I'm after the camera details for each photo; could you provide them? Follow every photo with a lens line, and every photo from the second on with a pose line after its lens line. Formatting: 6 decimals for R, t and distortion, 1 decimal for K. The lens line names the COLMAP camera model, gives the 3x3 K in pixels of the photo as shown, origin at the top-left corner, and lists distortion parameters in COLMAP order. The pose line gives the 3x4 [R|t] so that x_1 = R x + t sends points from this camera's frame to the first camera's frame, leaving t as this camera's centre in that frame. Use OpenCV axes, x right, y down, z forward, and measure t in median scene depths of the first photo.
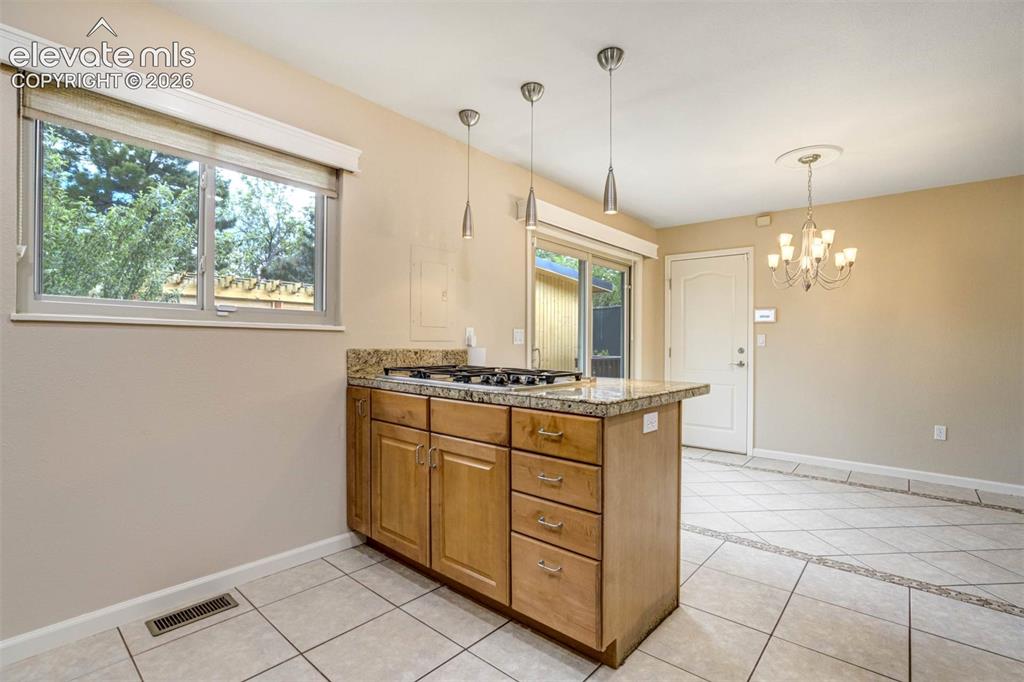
lens RADIAL K [[476.9, 0, 512.0], [0, 476.9, 341.0], [0, 0, 1]] dist [-0.002399, 0.000016]
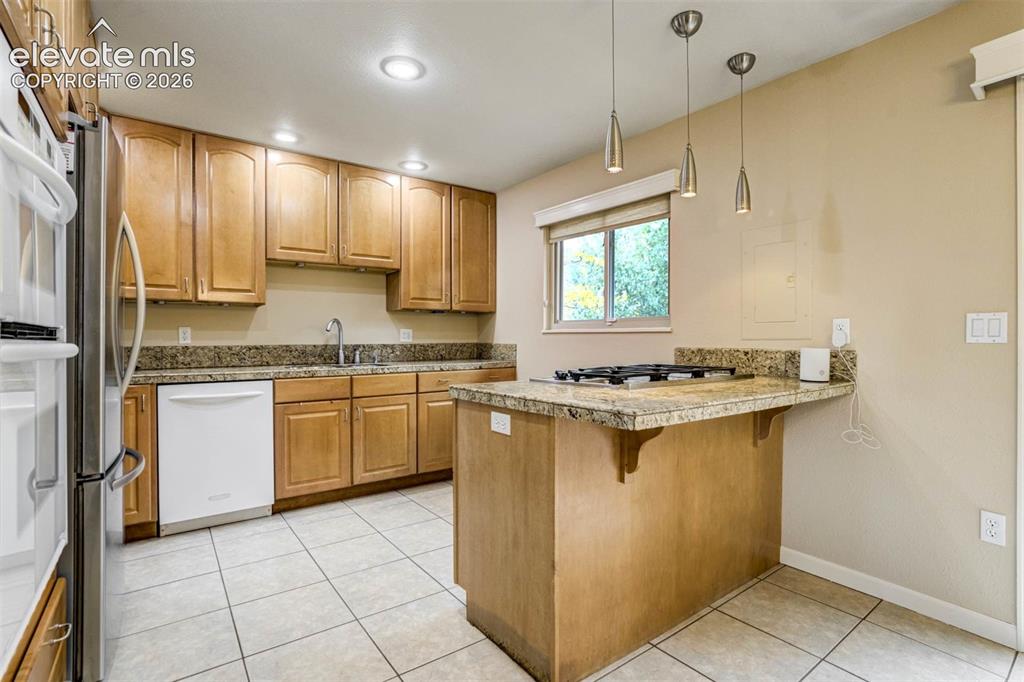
lens RADIAL K [[493.1, 0, 512.0], [0, 493.1, 341.0], [0, 0, 1]] dist [-0.002548, 0.000117]
pose [[-0.214315, -0.009904, -0.976714, 0.833583], [-0.000249, 0.999949, -0.010085, 0.012692], [0.976765, -0.001918, -0.214307, 0.829363]]
